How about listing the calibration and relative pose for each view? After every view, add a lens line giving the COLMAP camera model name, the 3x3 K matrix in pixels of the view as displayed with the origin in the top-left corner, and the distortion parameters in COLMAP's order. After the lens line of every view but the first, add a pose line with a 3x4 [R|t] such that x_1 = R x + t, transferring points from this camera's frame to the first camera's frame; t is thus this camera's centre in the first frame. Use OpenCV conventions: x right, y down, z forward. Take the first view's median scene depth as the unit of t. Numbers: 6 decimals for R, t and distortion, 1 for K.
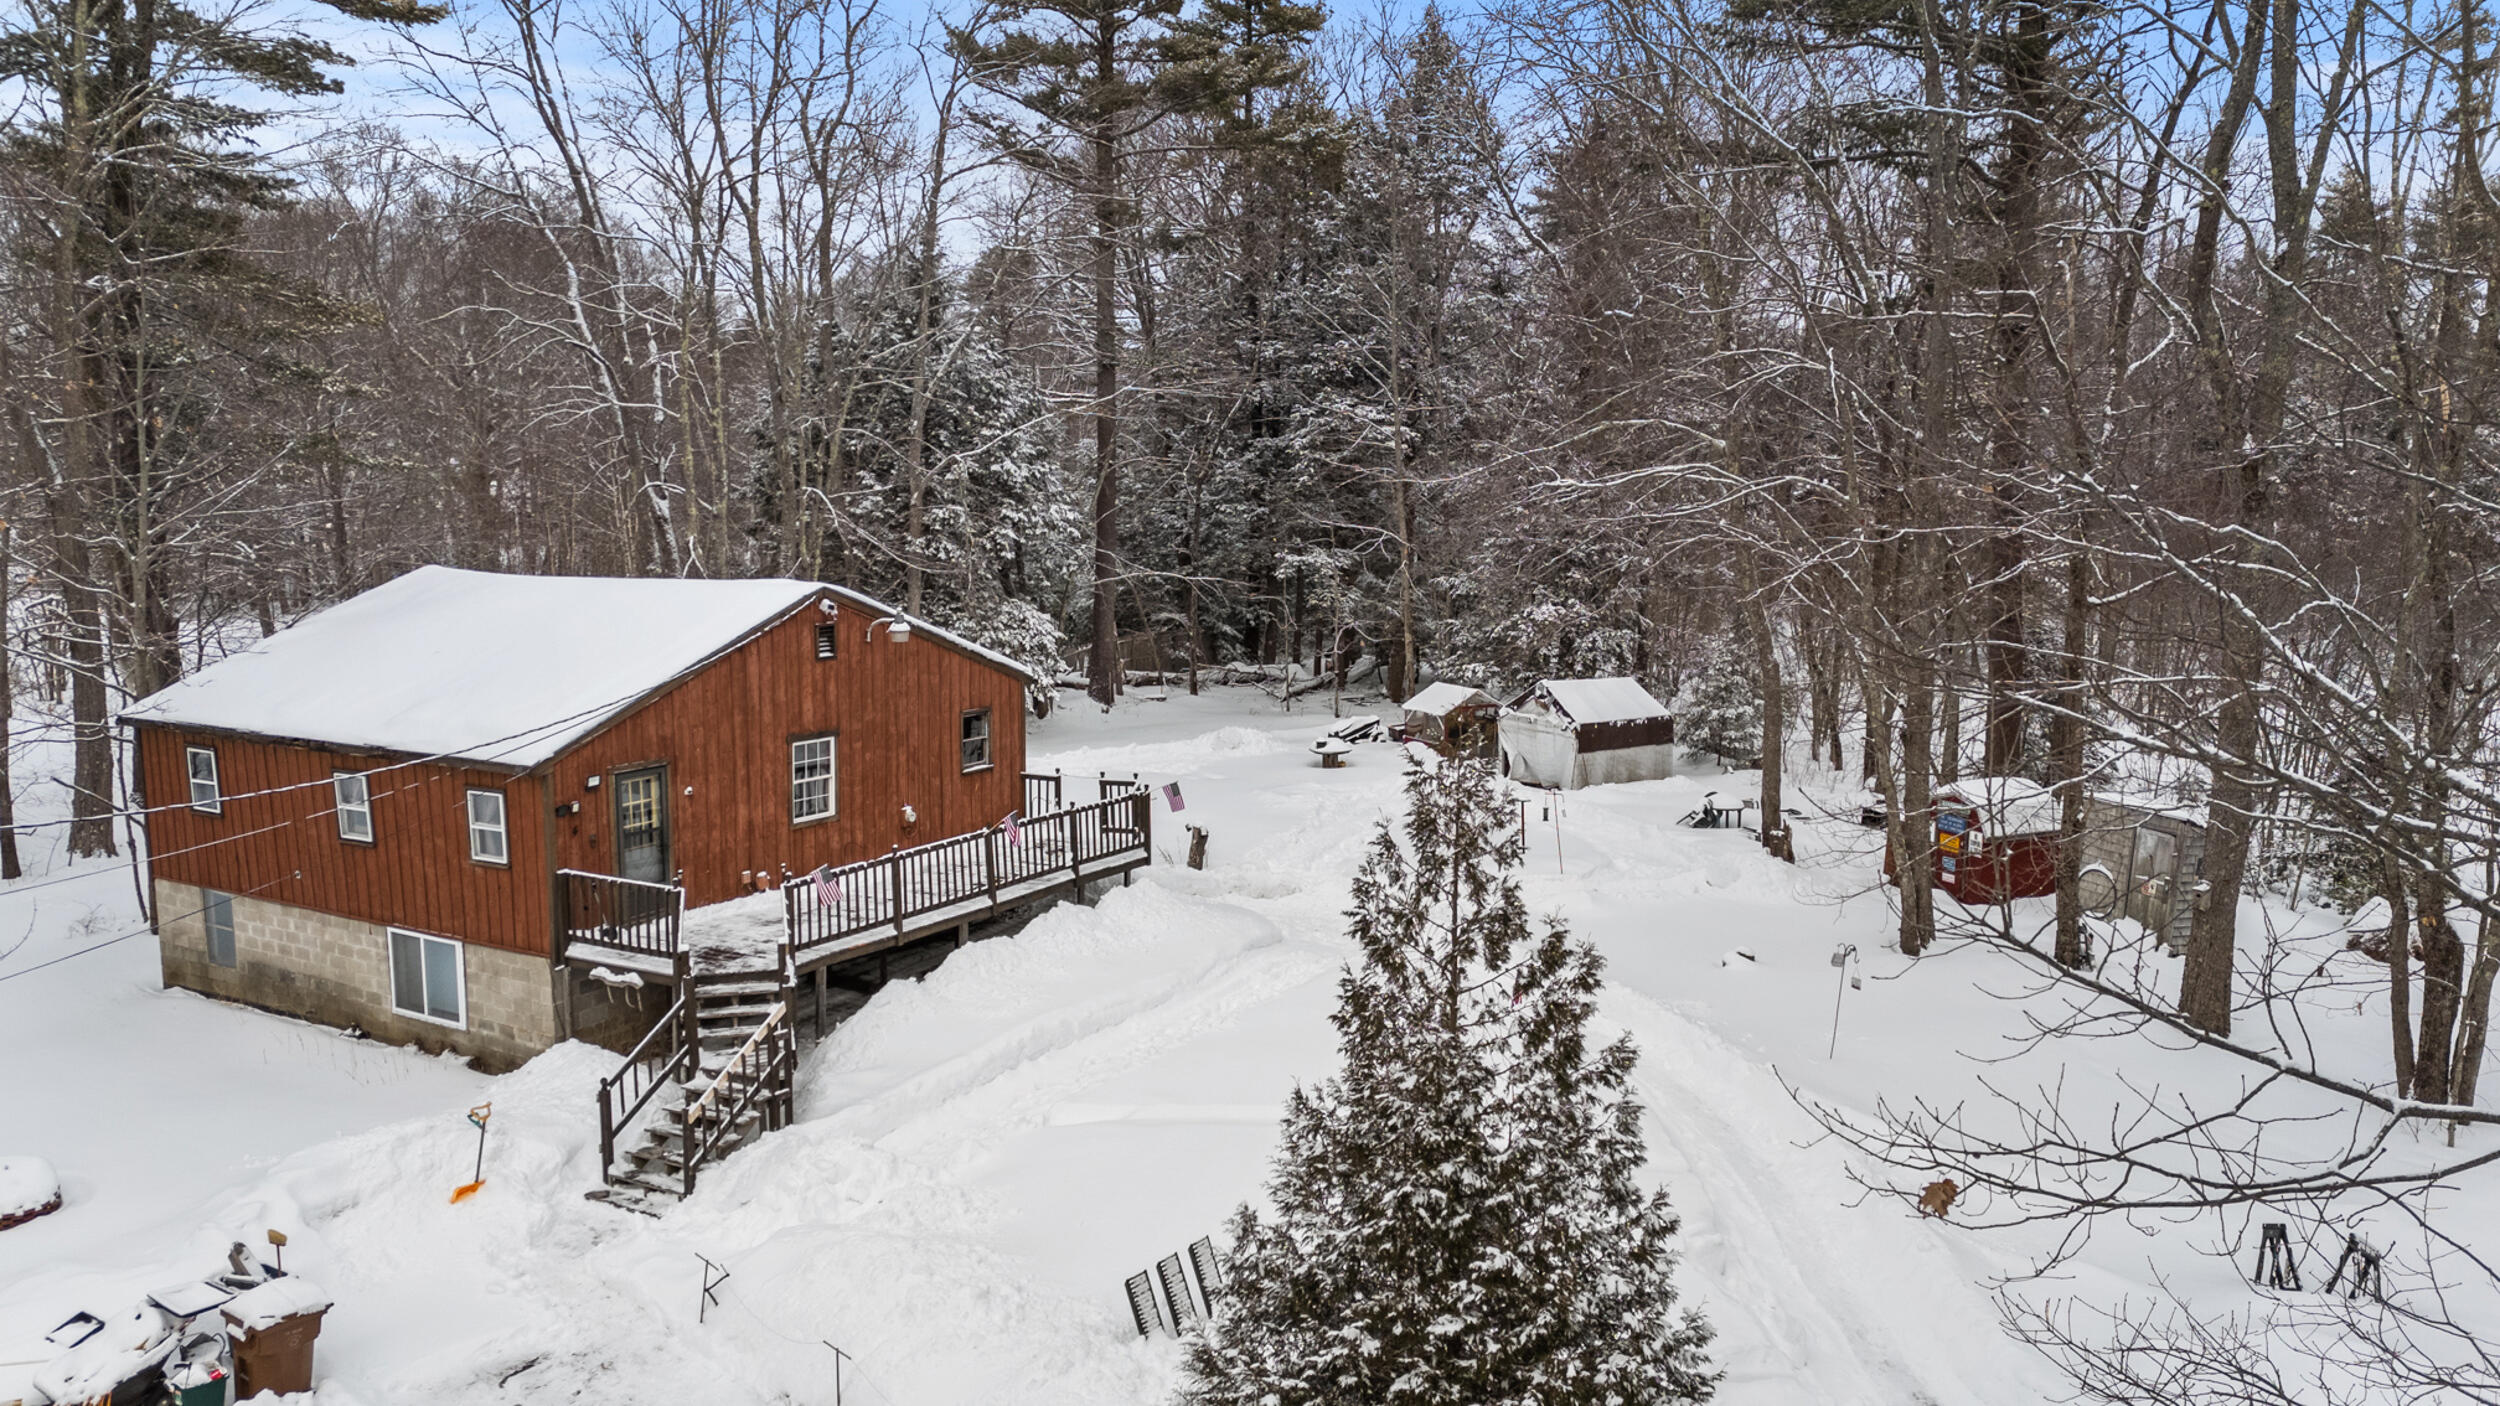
lens RADIAL K [[1834.0, 0, 1253.9], [0, 1834.0, 712.1], [0, 0, 1]] dist [0.080575, -0.024769]
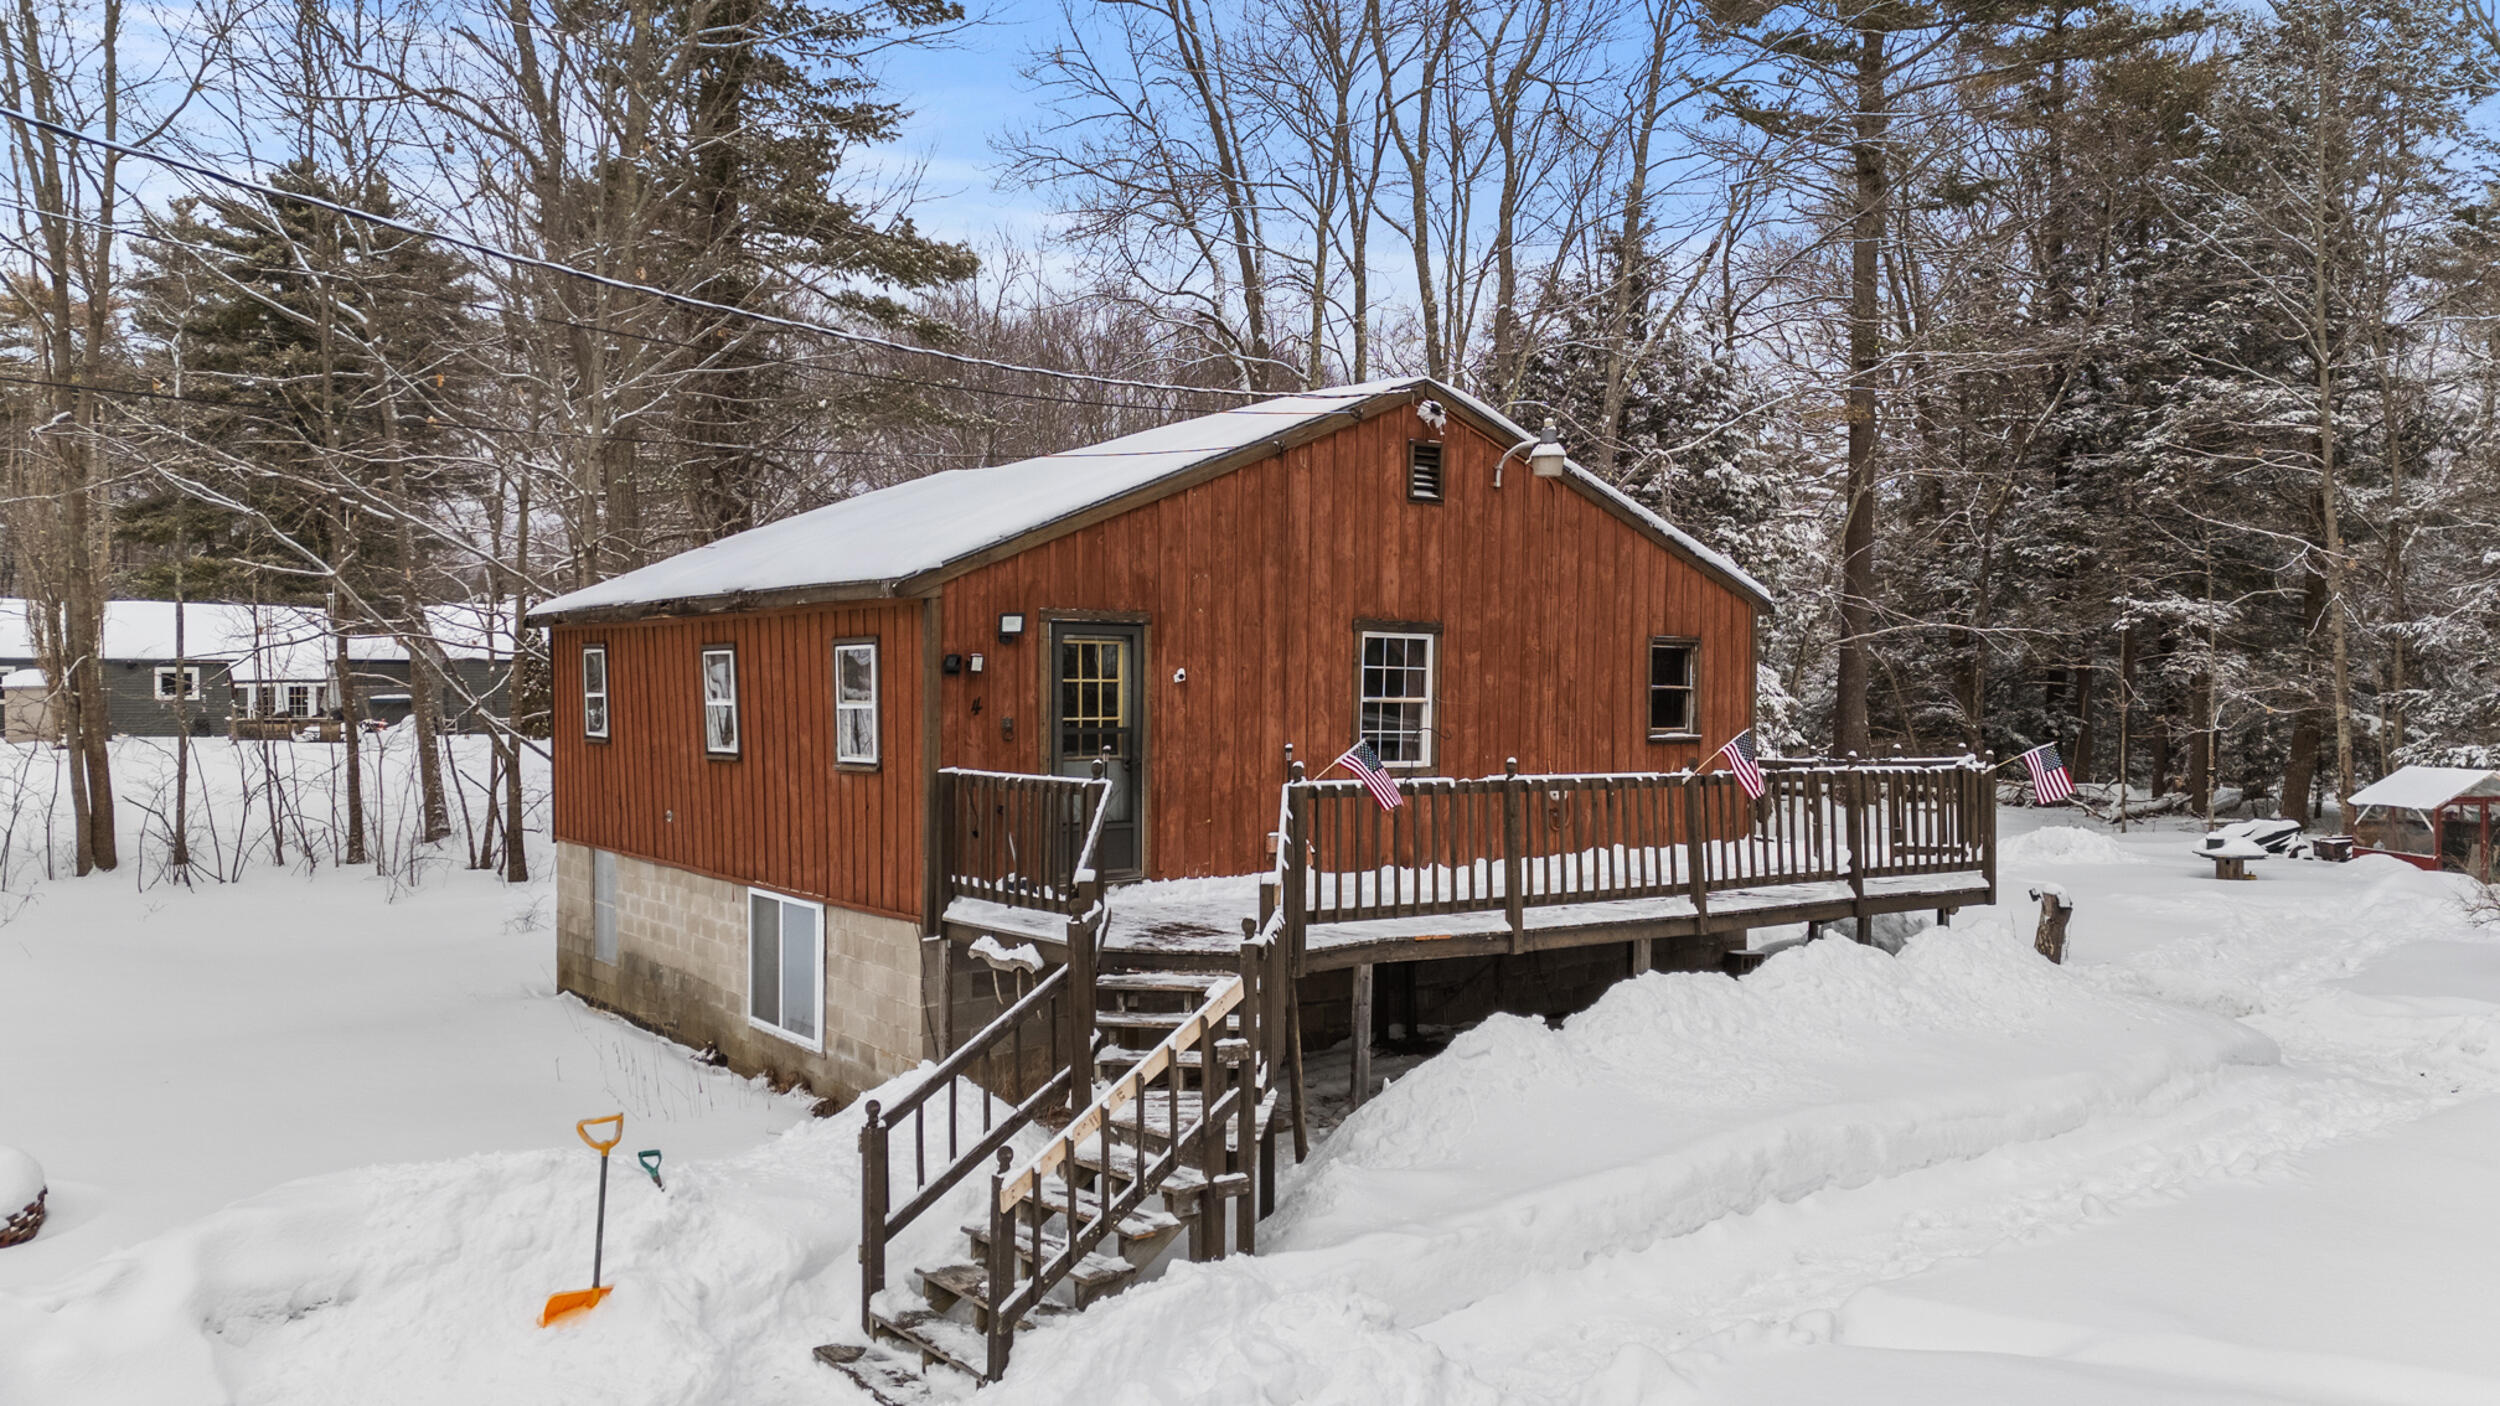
lens RADIAL K [[1834.0, 0, 1257.3], [0, 1834.0, 688.6], [0, 0, 1]] dist [0.080575, -0.024769]
pose [[0.930534, 0.005719, -0.366161, -0.069139], [-0.054329, 0.990969, -0.122590, 0.118077], [0.362153, 0.133968, 0.922441, 0.474589]]
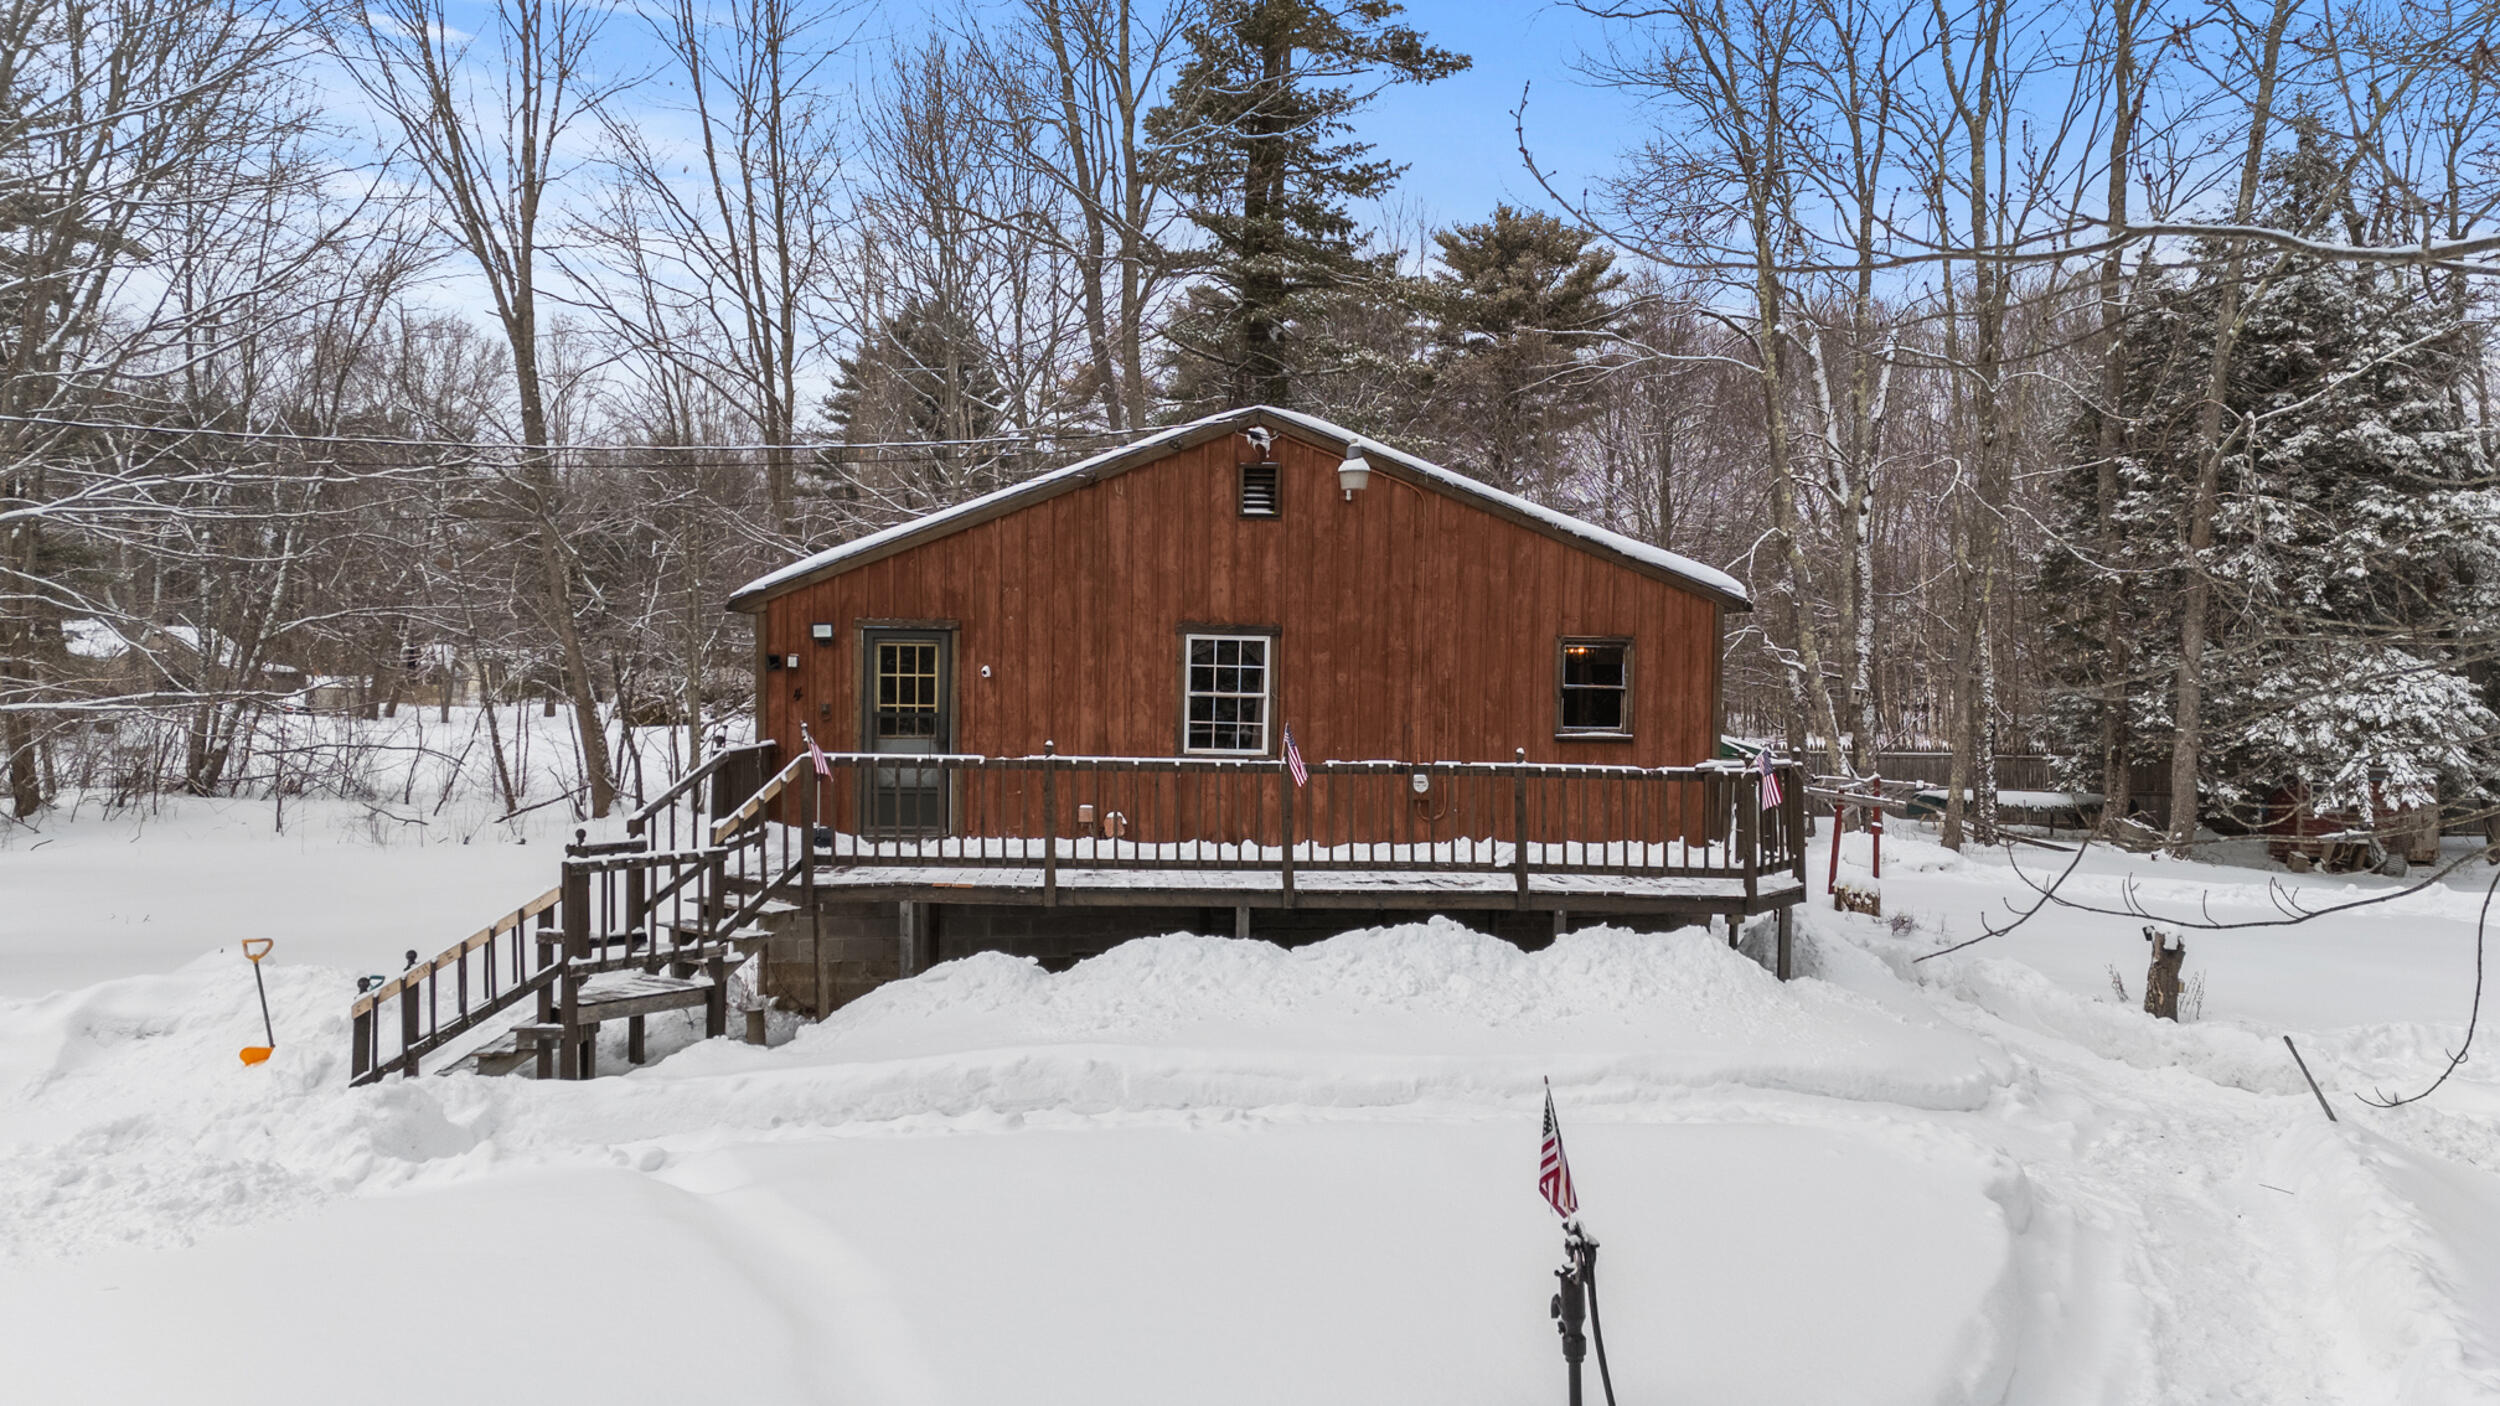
lens RADIAL K [[1834.0, 0, 1262.0], [0, 1834.0, 697.9], [0, 0, 1]] dist [0.080575, -0.024769]
pose [[0.574702, 0.017336, -0.818179, 0.345812], [-0.122860, 0.990272, -0.065316, 0.087388], [0.809088, 0.138058, 0.571241, 0.683706]]
